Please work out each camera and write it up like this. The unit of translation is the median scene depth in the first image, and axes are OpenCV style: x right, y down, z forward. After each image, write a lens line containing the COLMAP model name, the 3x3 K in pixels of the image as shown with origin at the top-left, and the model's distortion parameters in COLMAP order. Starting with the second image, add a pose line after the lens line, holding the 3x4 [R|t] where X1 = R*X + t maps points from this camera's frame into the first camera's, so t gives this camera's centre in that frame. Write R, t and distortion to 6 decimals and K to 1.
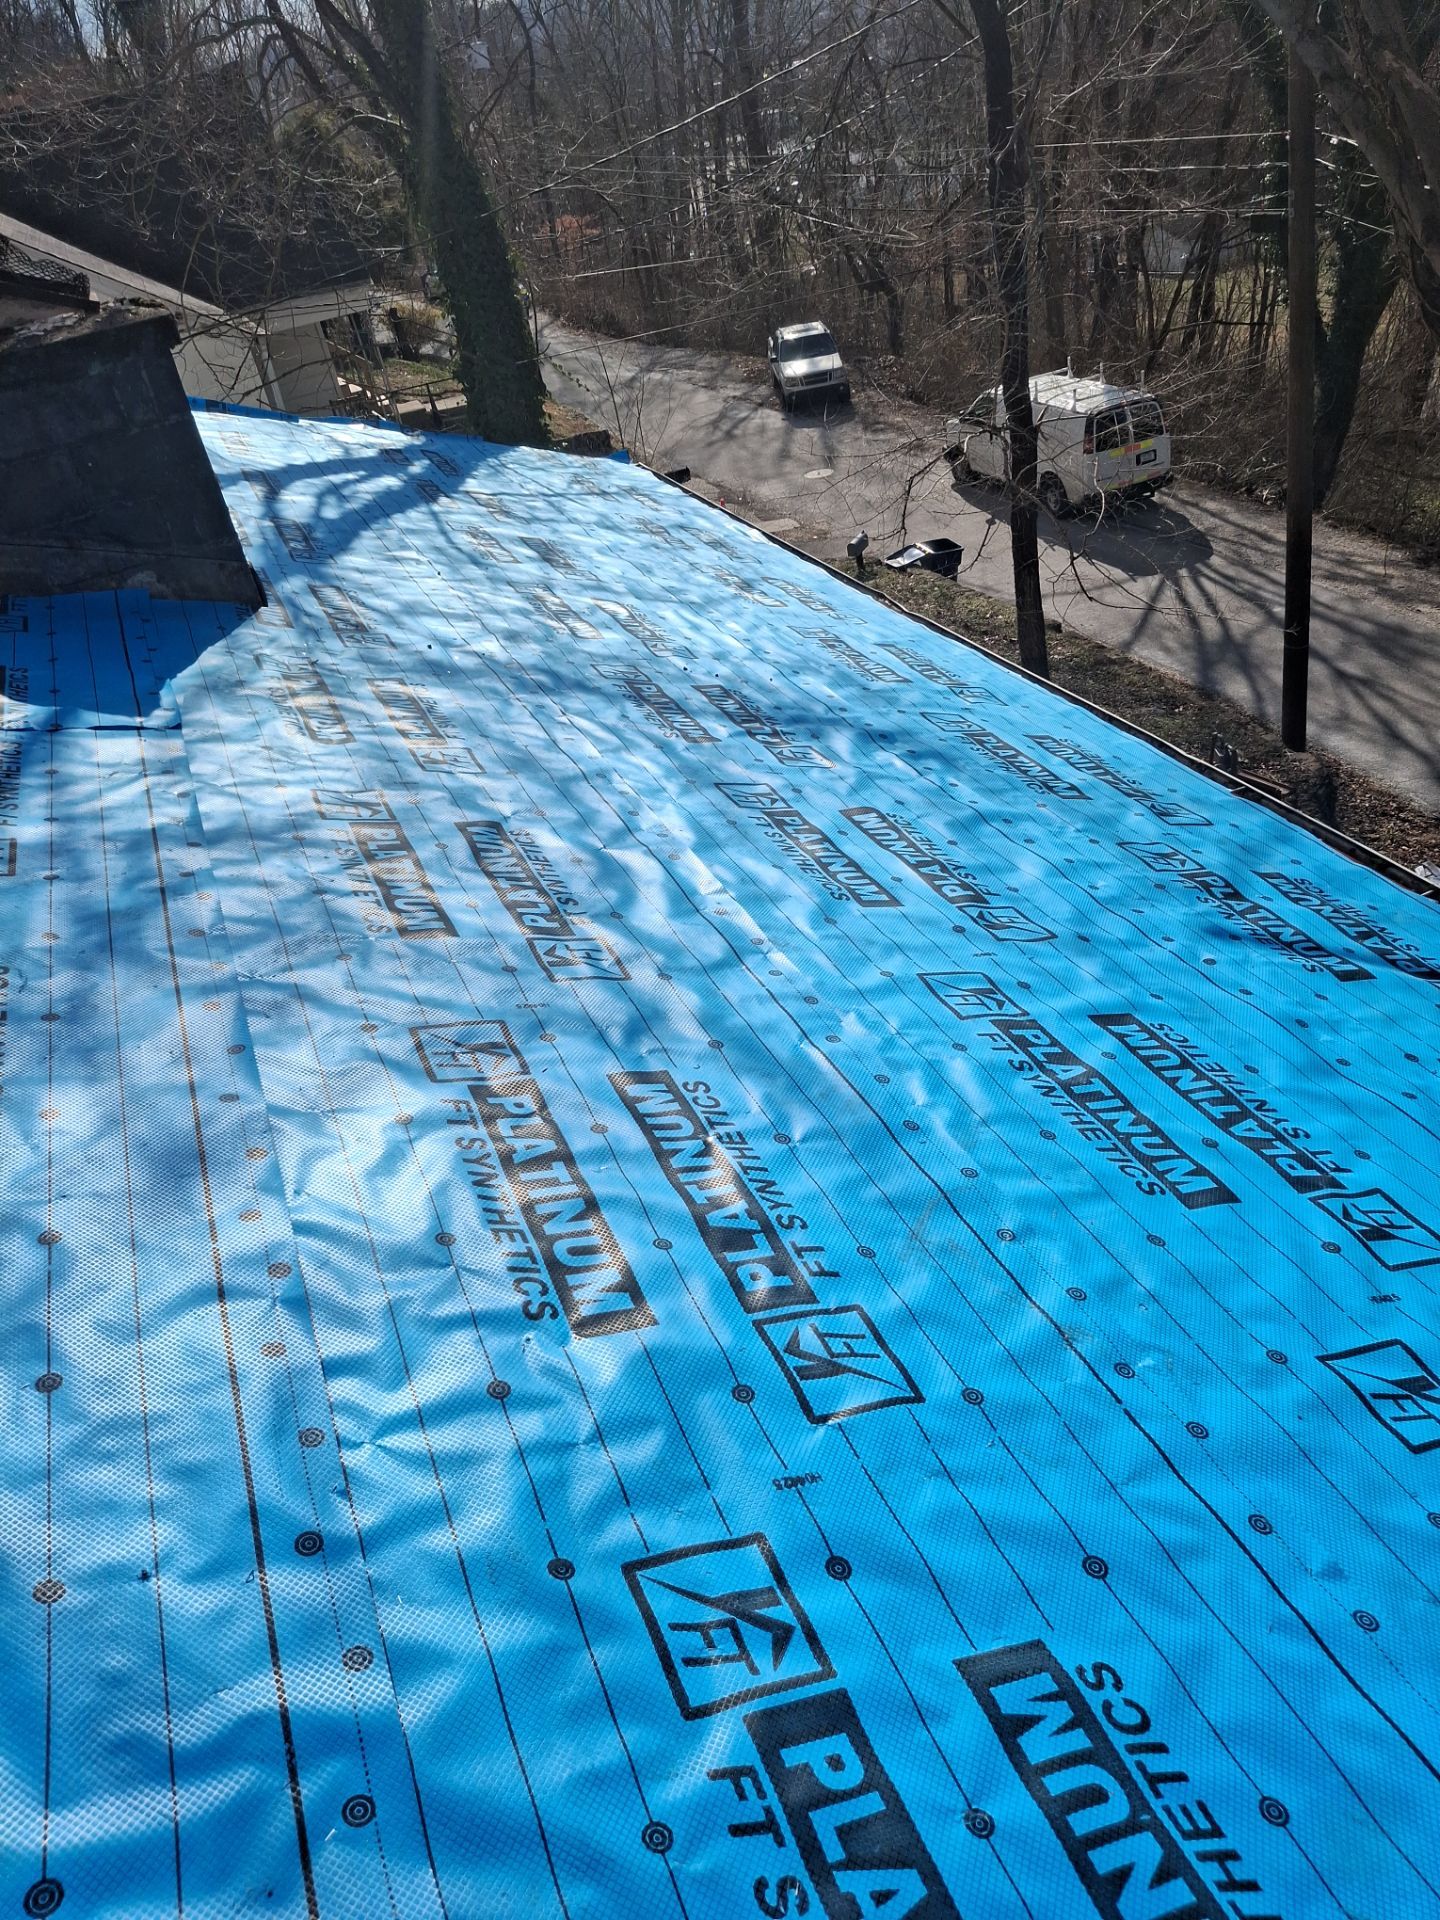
lens RADIAL K [[1439.6, 0, 702.8], [0, 1439.6, 945.5], [0, 0, 1]] dist [0.079936, -0.173401]
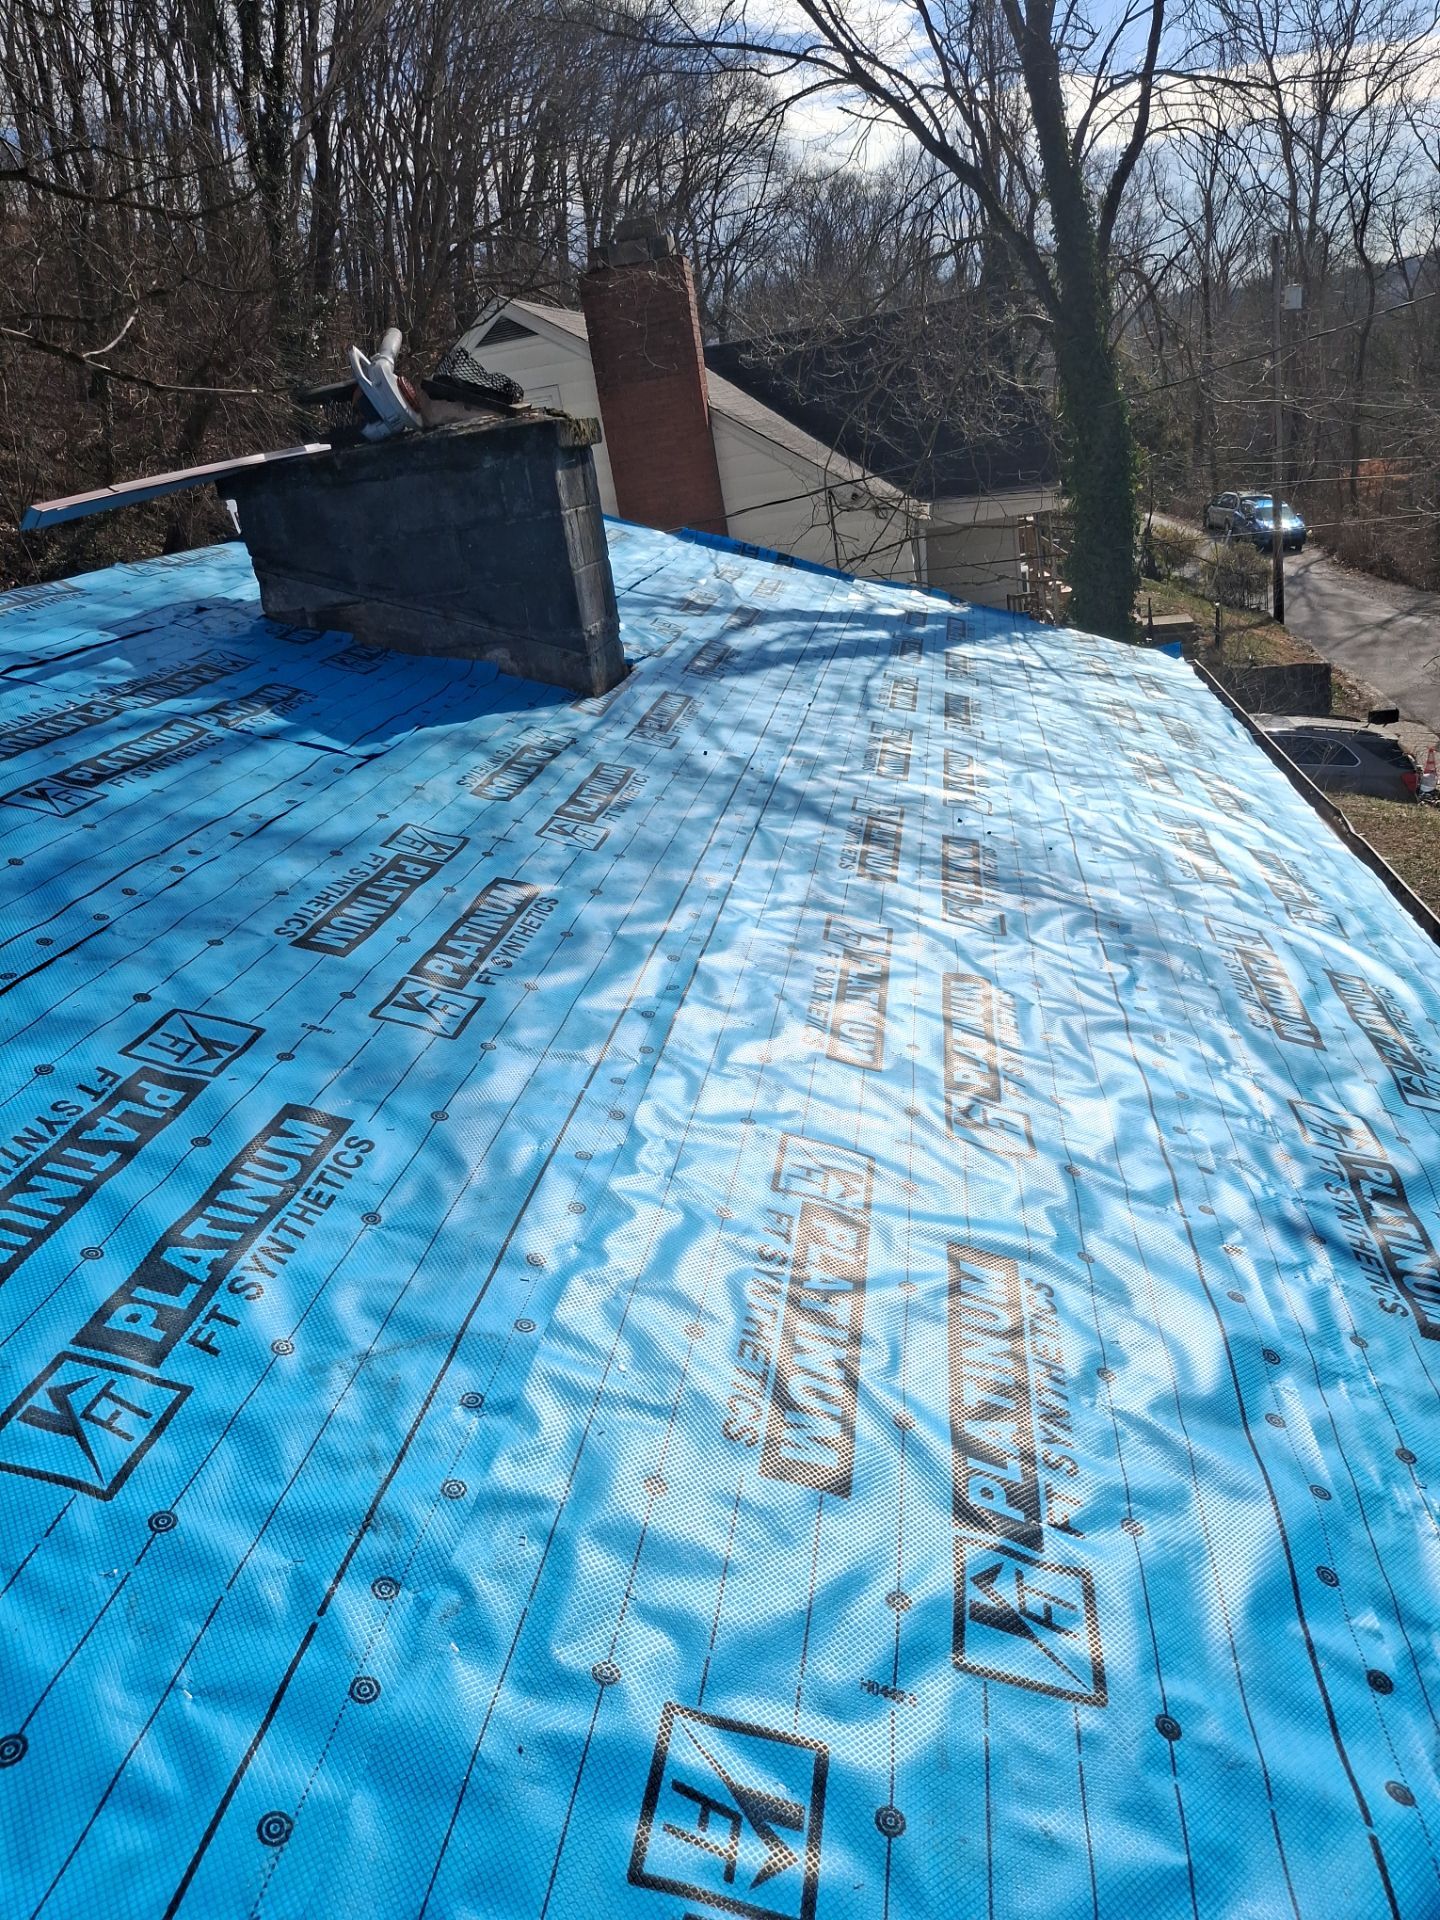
lens RADIAL K [[1439.6, 0, 702.8], [0, 1439.6, 945.5], [0, 0, 1]] dist [0.079936, -0.173401]
pose [[0.860744, 0.213018, -0.462324, 0.305864], [-0.275705, 0.958569, -0.071635, -0.007137], [0.427910, 0.189124, 0.883813, 0.151163]]
